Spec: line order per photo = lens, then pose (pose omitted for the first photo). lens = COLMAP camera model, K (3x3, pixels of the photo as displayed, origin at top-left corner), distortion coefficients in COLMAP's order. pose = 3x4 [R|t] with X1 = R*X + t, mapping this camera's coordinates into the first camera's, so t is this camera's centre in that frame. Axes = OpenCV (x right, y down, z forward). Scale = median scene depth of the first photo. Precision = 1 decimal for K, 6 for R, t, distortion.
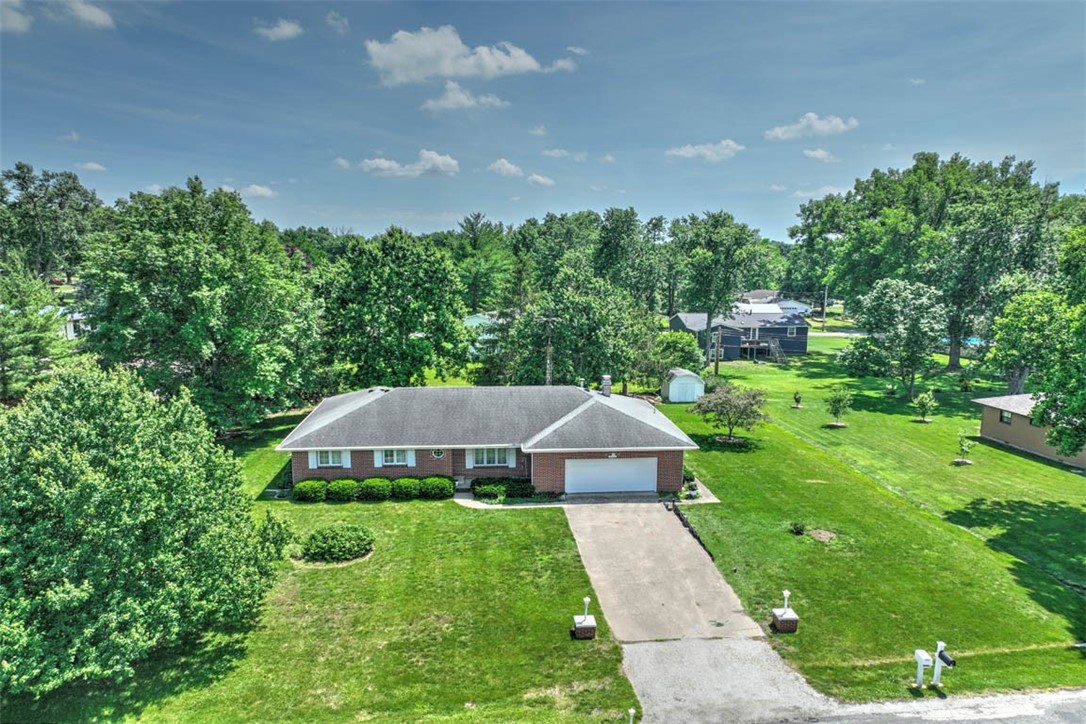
lens RADIAL K [[807.9, 0, 542.8], [0, 807.9, 263.7], [0, 0, 1]] dist [0.002766, 0.007526]
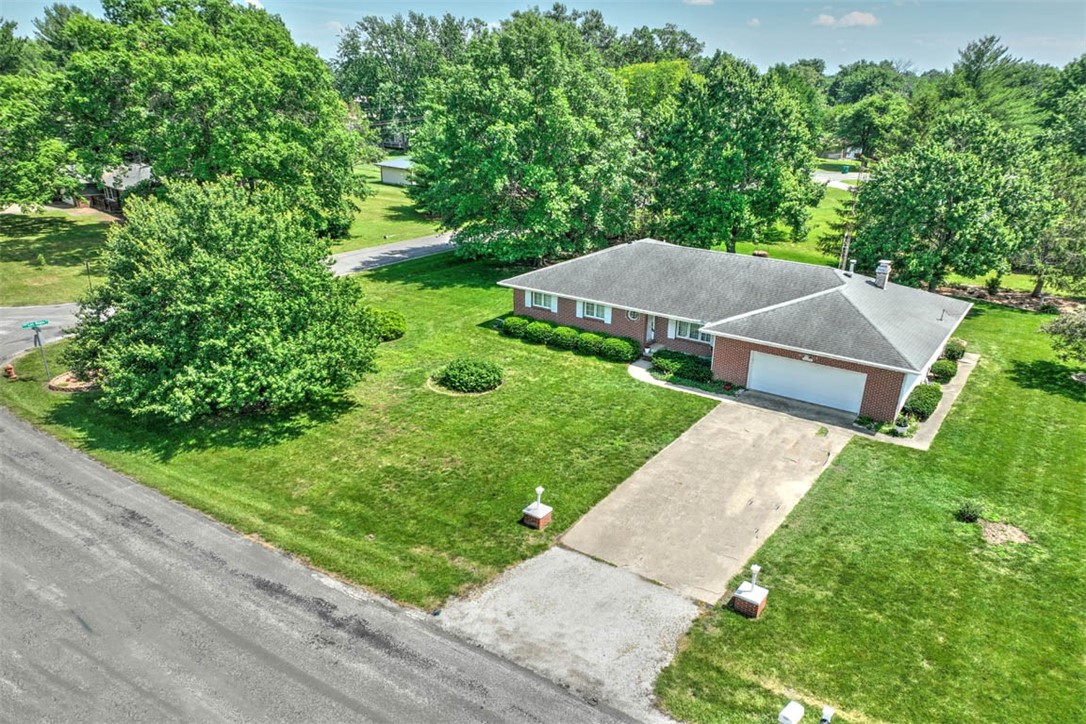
lens RADIAL K [[811.3, 0, 543.0], [0, 811.3, 362.0], [0, 0, 1]] dist [-0.002956, -0.002281]
pose [[0.743893, 0.220544, -0.630859, 0.410844], [-0.020849, 0.951177, 0.307941, 0.000833], [0.667973, -0.215922, 0.712172, 0.267598]]
